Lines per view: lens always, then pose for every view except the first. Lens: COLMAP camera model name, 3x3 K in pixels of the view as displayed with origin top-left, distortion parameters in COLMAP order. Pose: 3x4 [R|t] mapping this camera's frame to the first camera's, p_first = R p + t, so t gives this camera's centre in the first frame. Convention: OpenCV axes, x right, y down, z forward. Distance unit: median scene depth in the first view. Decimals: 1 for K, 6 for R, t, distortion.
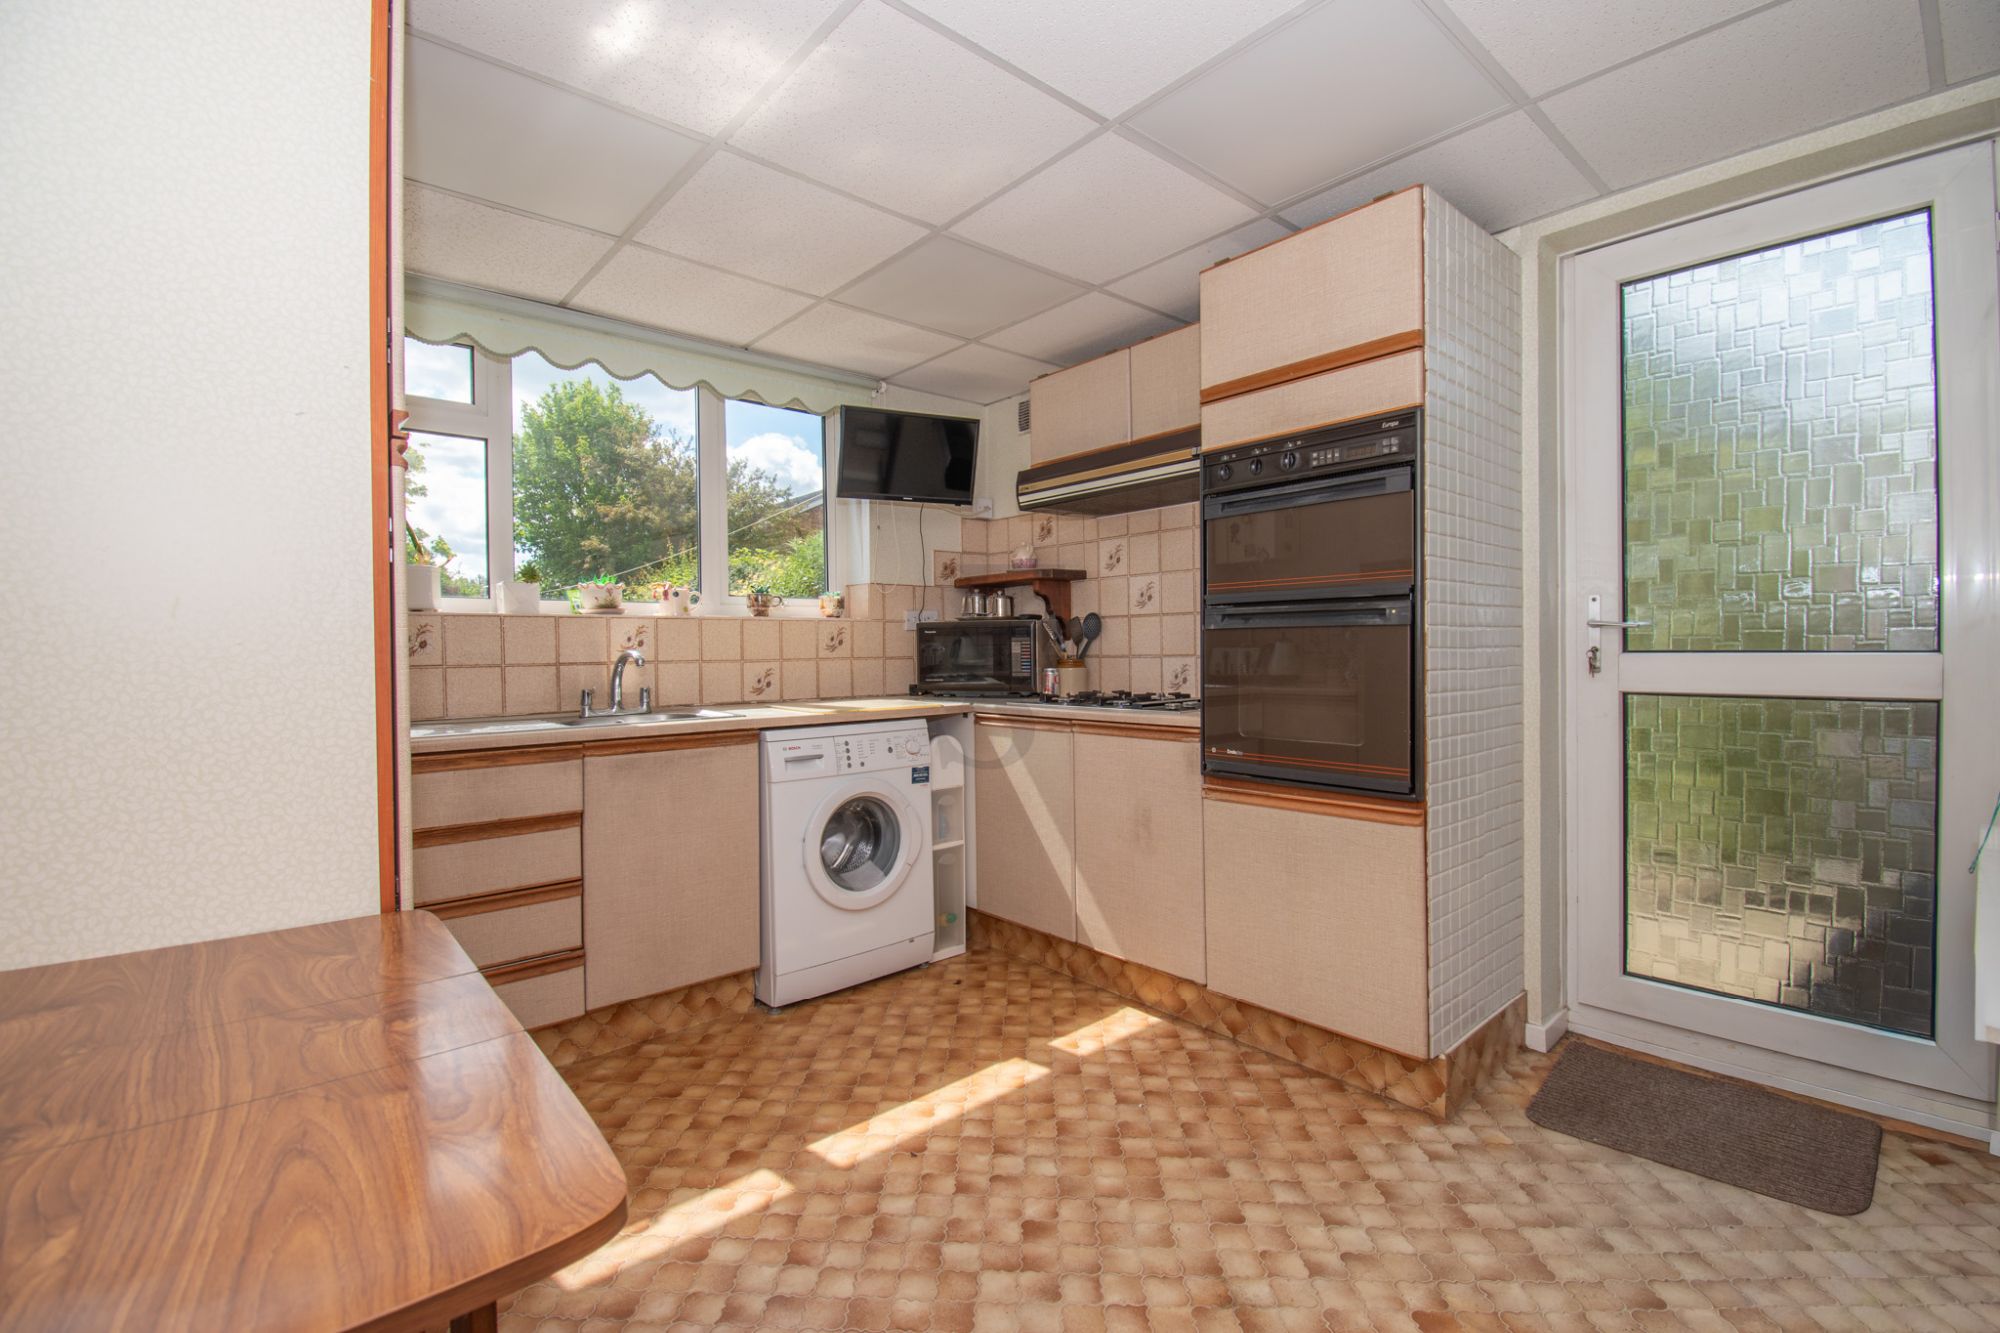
lens RADIAL K [[904.3, 0, 983.5], [0, 904.3, 659.6], [0, 0, 1]] dist [-0.004051, -0.003591]
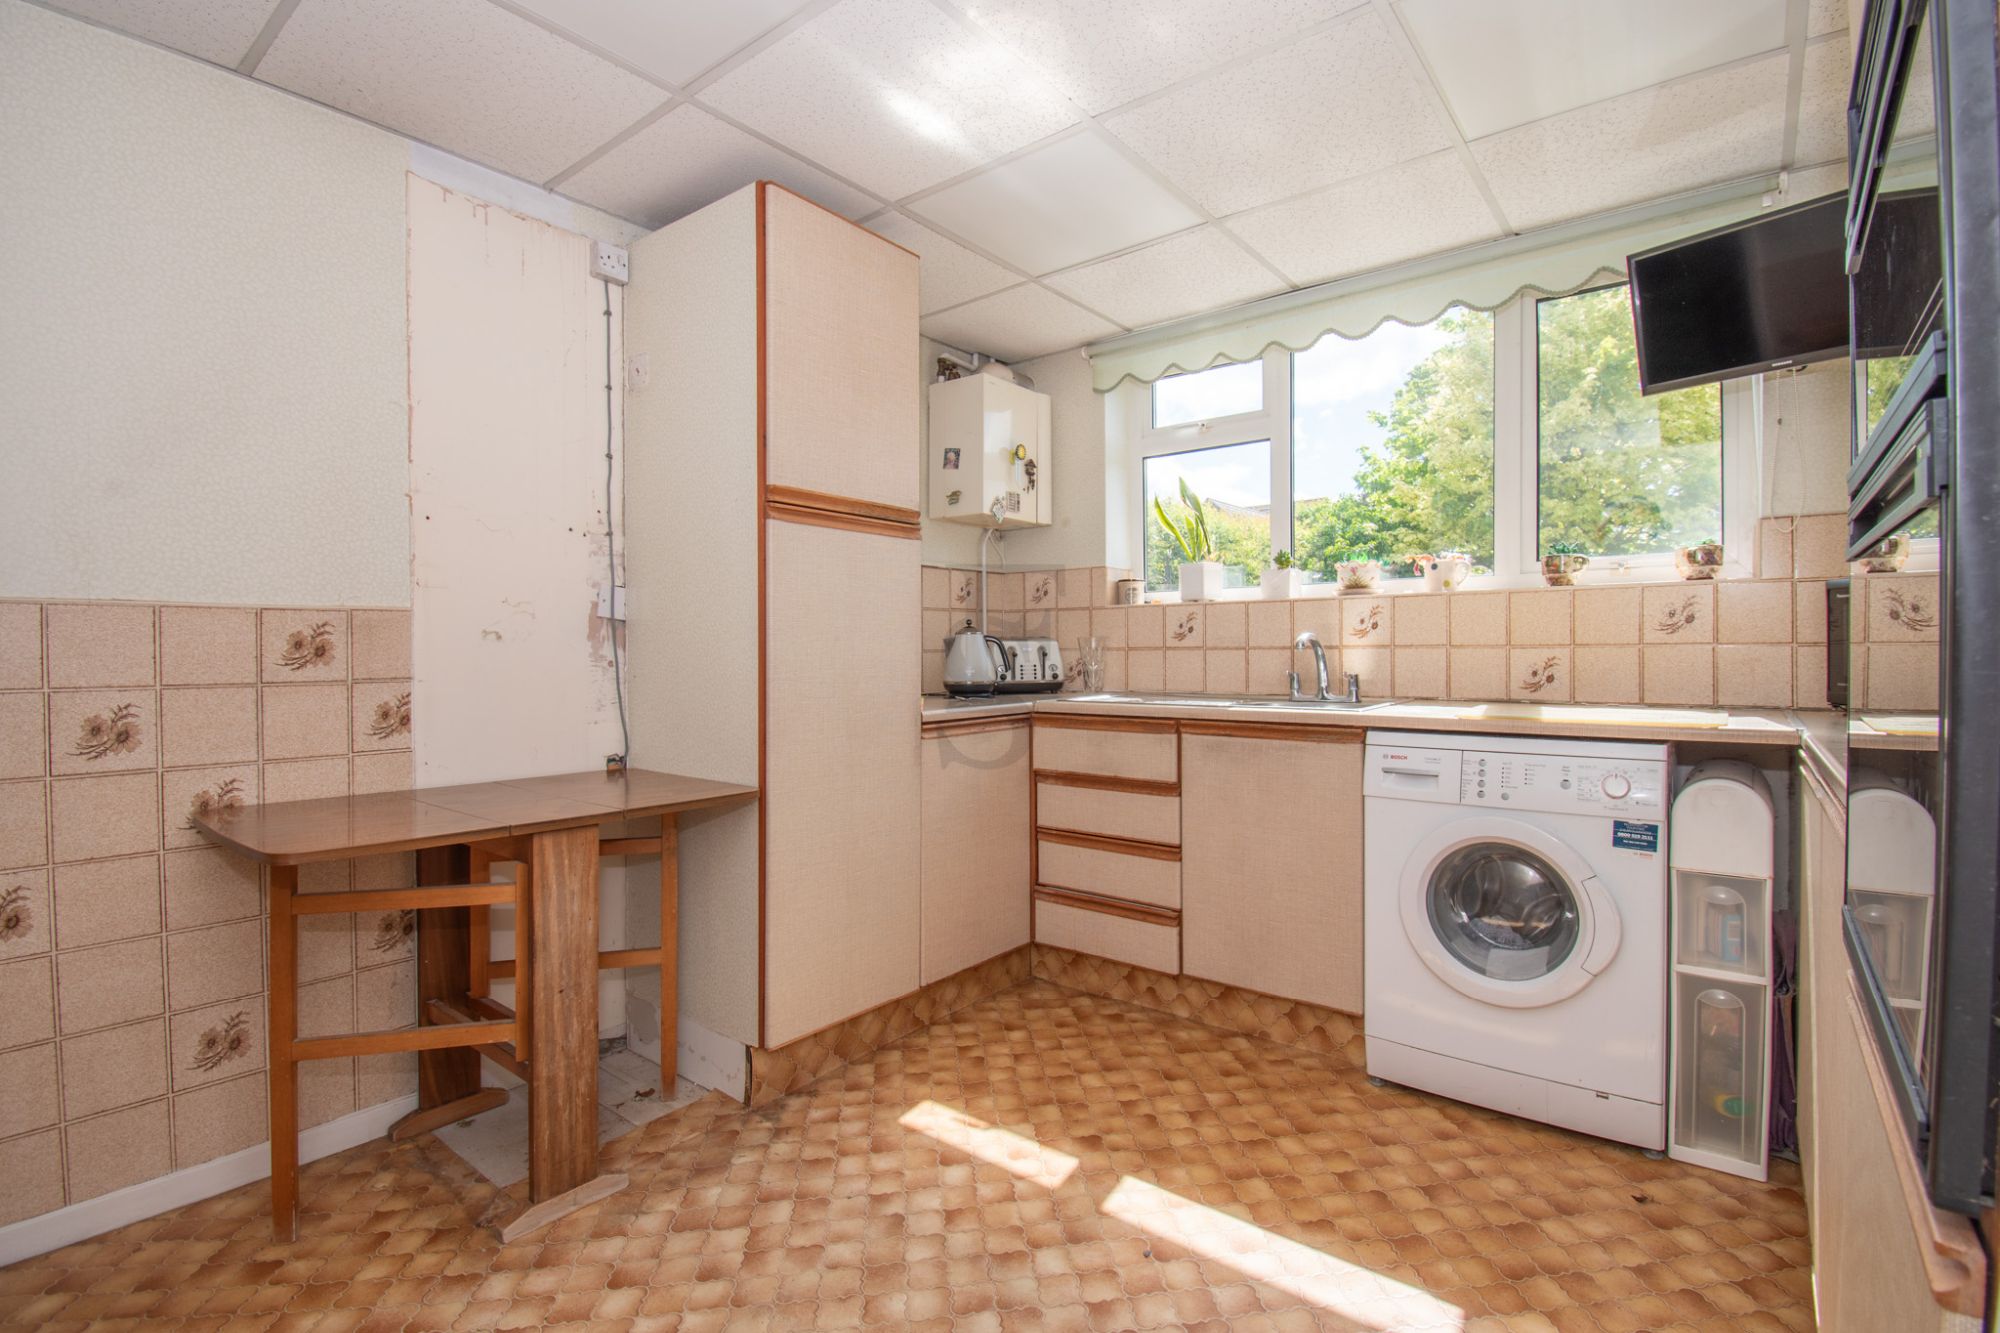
lens RADIAL K [[904.3, 0, 991.1], [0, 904.3, 659.3], [0, 0, 1]] dist [-0.004051, -0.003591]
pose [[0.177949, 0.019851, -0.983839, 0.519585], [-0.011476, 0.999770, 0.018097, 0.004460], [0.983973, 0.008070, 0.178136, 0.548718]]
